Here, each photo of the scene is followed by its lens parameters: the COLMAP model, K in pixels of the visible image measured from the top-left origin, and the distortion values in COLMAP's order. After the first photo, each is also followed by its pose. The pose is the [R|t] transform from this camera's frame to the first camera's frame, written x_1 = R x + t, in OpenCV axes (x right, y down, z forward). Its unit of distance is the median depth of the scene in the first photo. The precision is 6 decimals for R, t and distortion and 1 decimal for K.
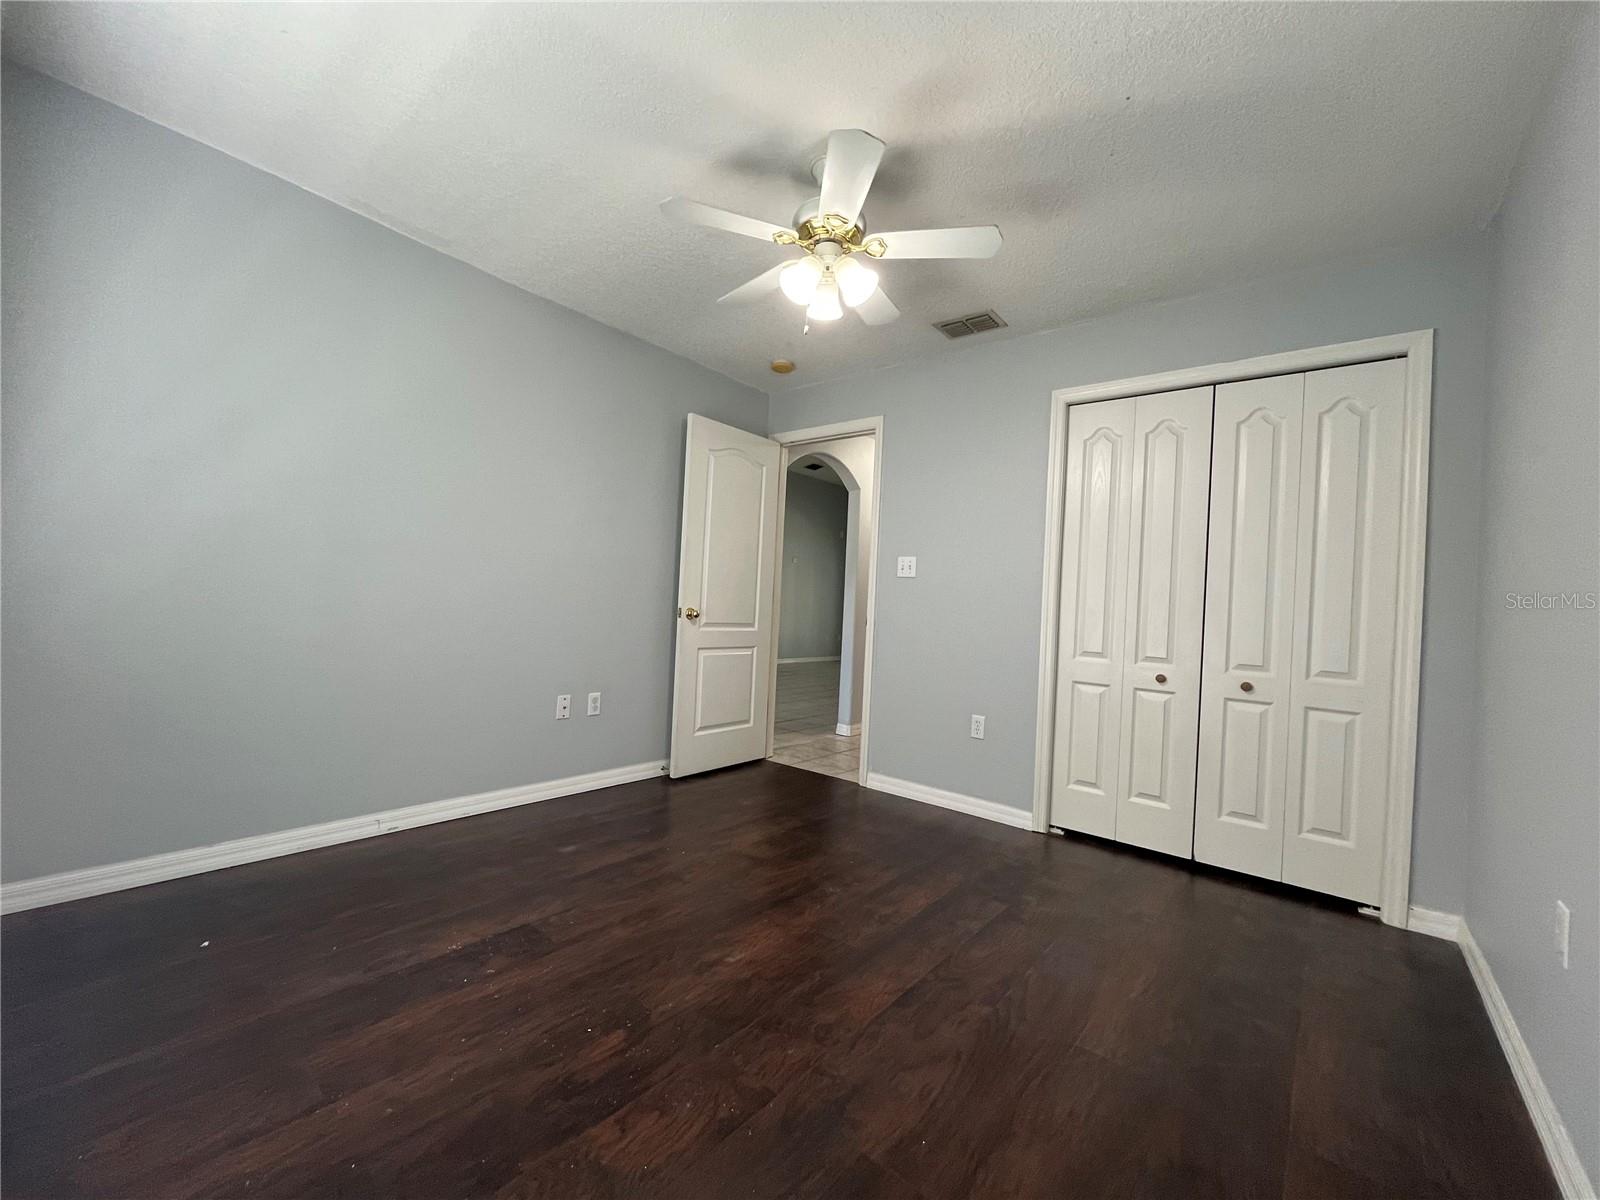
lens RADIAL K [[649.8, 0, 802.4], [0, 649.8, 595.2], [0, 0, 1]] dist [-0.001976, -0.000053]
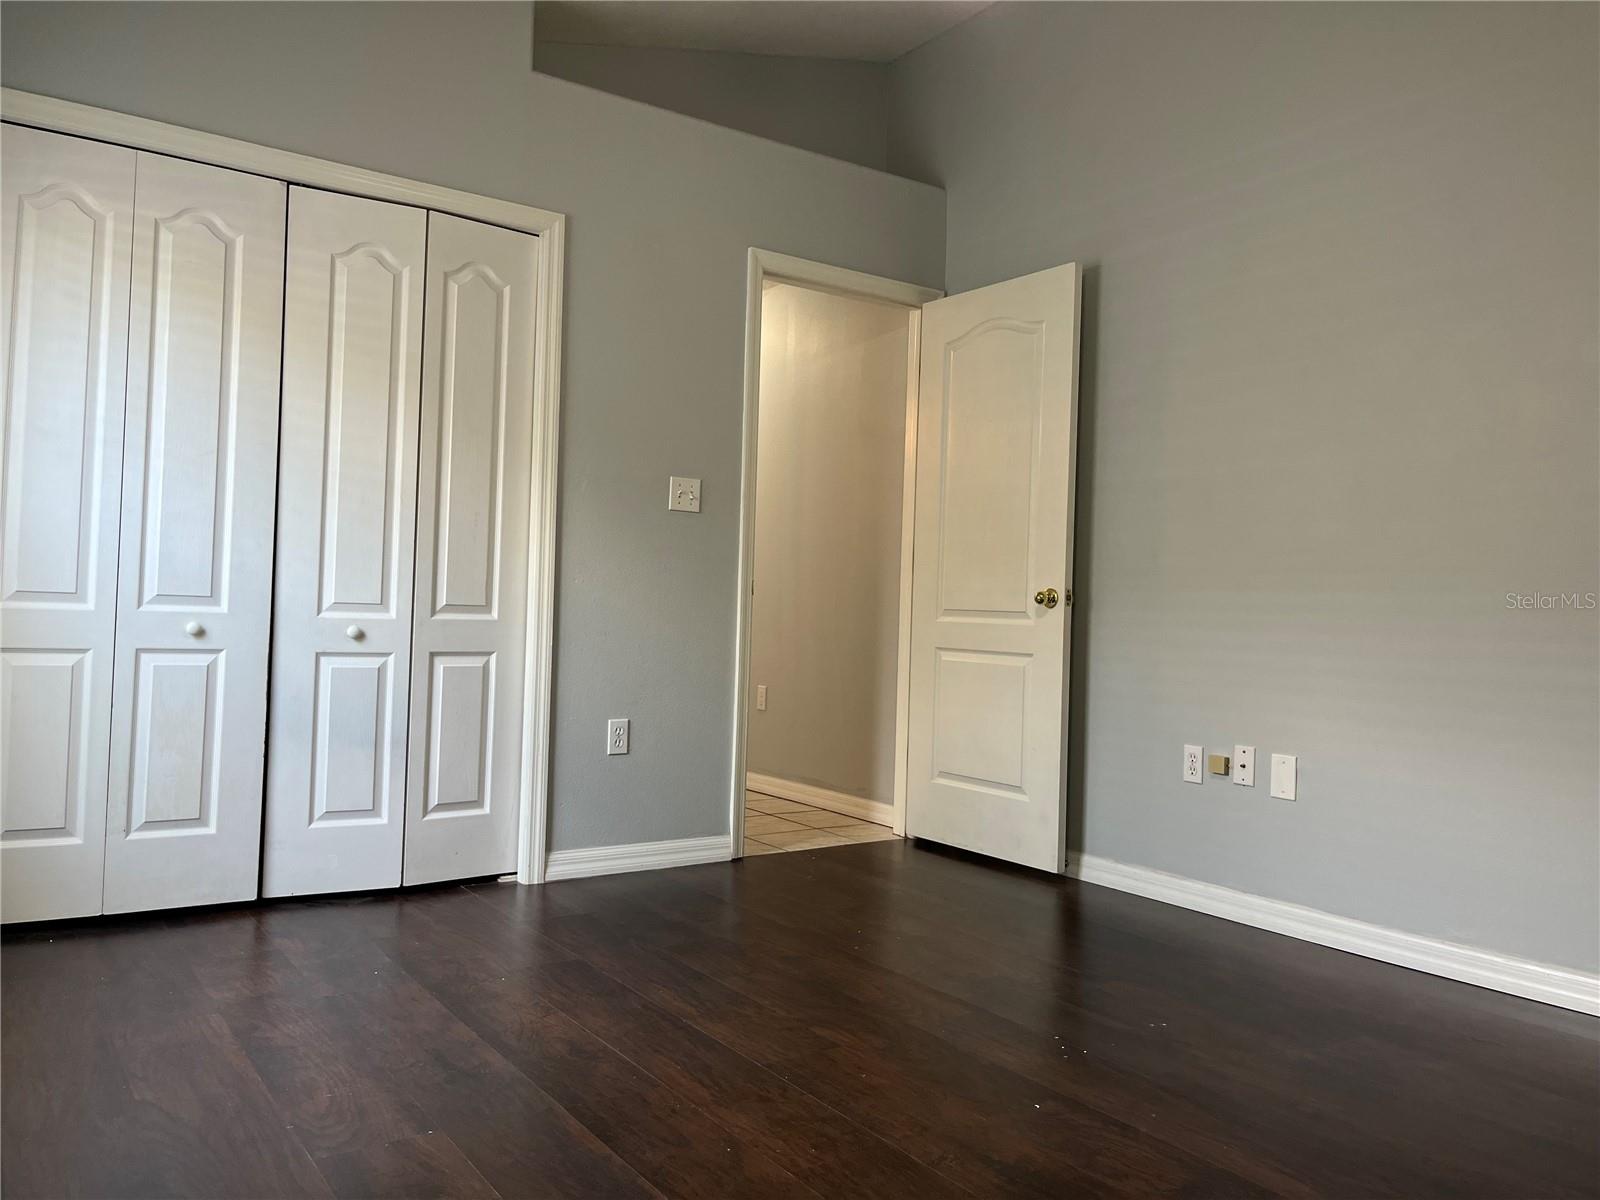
lens RADIAL K [[1225.9, 0, 797.3], [0, 1225.9, 582.8], [0, 0, 1]] dist [0.024692, -0.008860]
pose [[0.279047, -0.048999, 0.959026, -0.509428], [-0.062765, 0.995631, 0.069132, -0.041010], [-0.958224, -0.079484, 0.274753, 0.172573]]
